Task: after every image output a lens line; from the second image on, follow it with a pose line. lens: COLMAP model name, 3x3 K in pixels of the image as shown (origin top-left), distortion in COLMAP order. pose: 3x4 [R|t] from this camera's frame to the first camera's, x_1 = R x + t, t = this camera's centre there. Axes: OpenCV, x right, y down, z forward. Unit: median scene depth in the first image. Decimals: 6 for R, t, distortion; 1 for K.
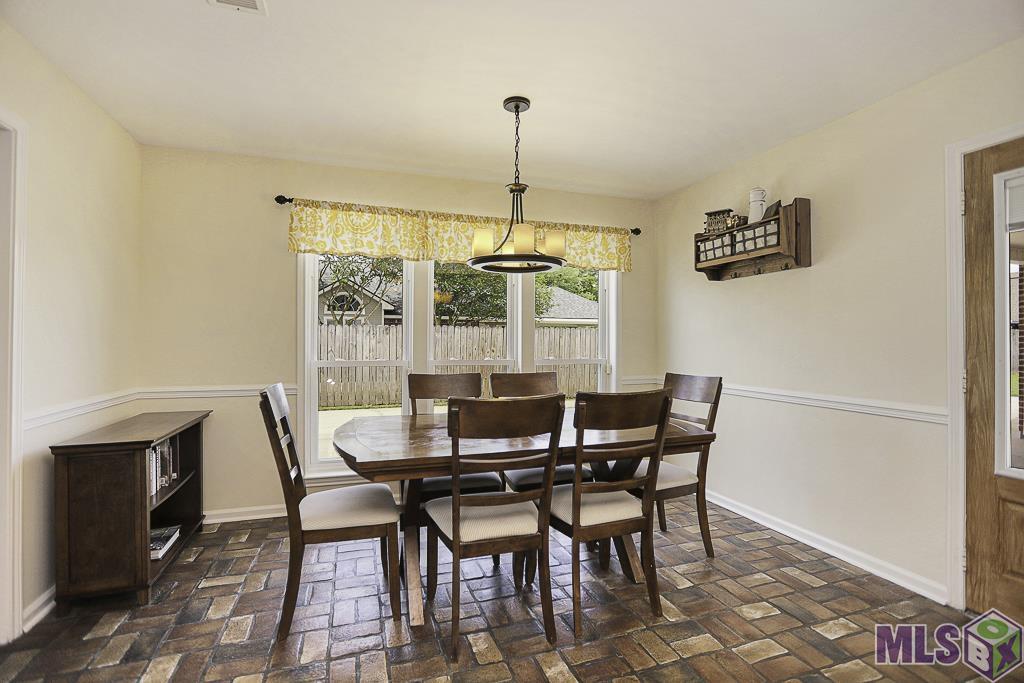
lens RADIAL K [[477.4, 0, 511.4], [0, 477.4, 345.7], [0, 0, 1]] dist [-0.000047, 0.000008]
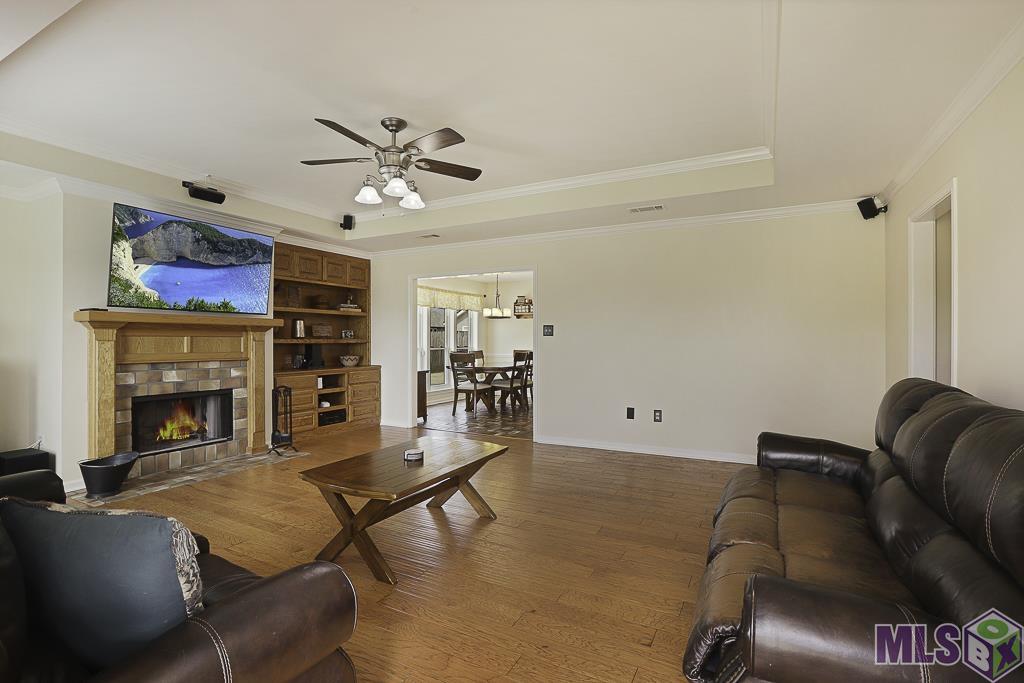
lens RADIAL K [[477.4, 0, 512.1], [0, 477.4, 339.1], [0, 0, 1]] dist [-0.000047, 0.000008]
pose [[0.738974, 0.001223, 0.673732, -1.757286], [-0.007737, 0.999948, 0.006672, 0.004089], [-0.673689, -0.010143, 0.738945, -1.436570]]
